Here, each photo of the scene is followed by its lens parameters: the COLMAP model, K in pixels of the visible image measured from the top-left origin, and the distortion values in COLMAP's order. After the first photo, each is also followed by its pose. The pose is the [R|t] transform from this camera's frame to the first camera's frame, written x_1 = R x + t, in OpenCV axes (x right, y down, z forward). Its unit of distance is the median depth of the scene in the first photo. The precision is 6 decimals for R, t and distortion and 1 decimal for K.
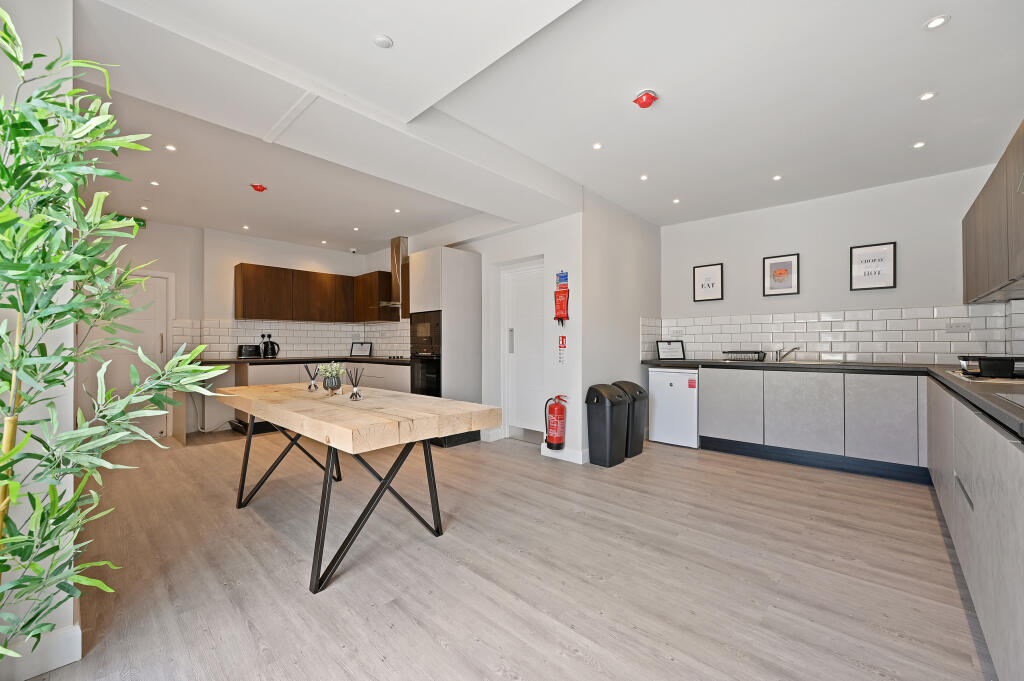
lens RADIAL K [[404.5, 0, 512.0], [0, 404.5, 340.5], [0, 0, 1]] dist [0.014897, 0.000273]
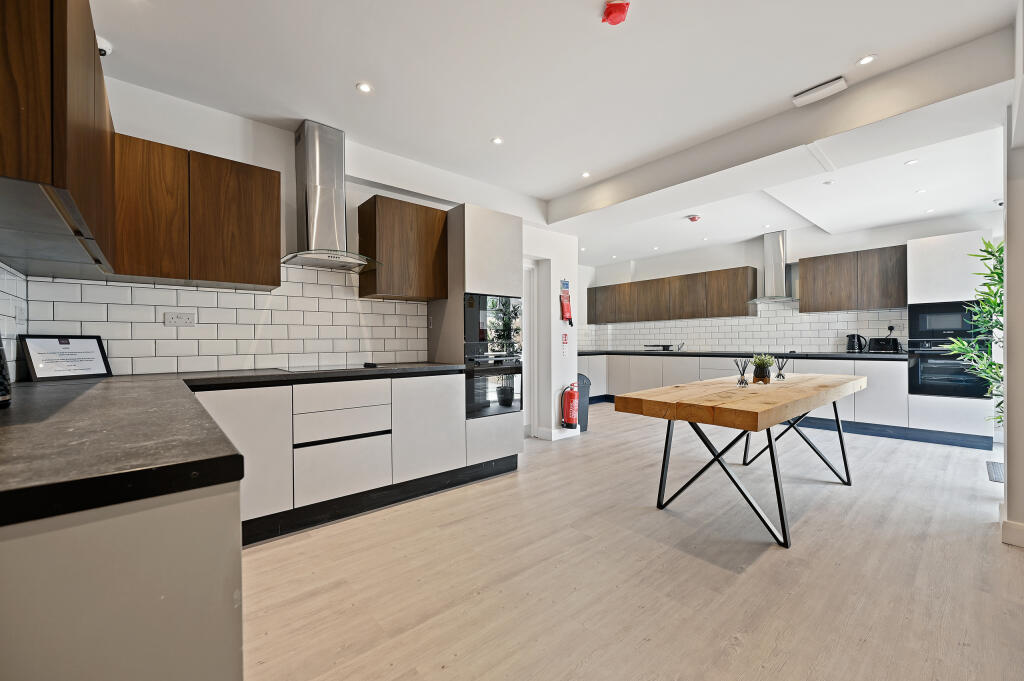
lens RADIAL K [[404.5, 0, 512.0], [0, 404.5, 340.5], [0, 0, 1]] dist [0.014897, 0.000273]
pose [[0.092901, 0.007534, 0.995647, -1.240738], [-0.011158, 0.999916, -0.006525, 0.021155], [-0.995613, -0.010503, 0.092977, 1.203714]]
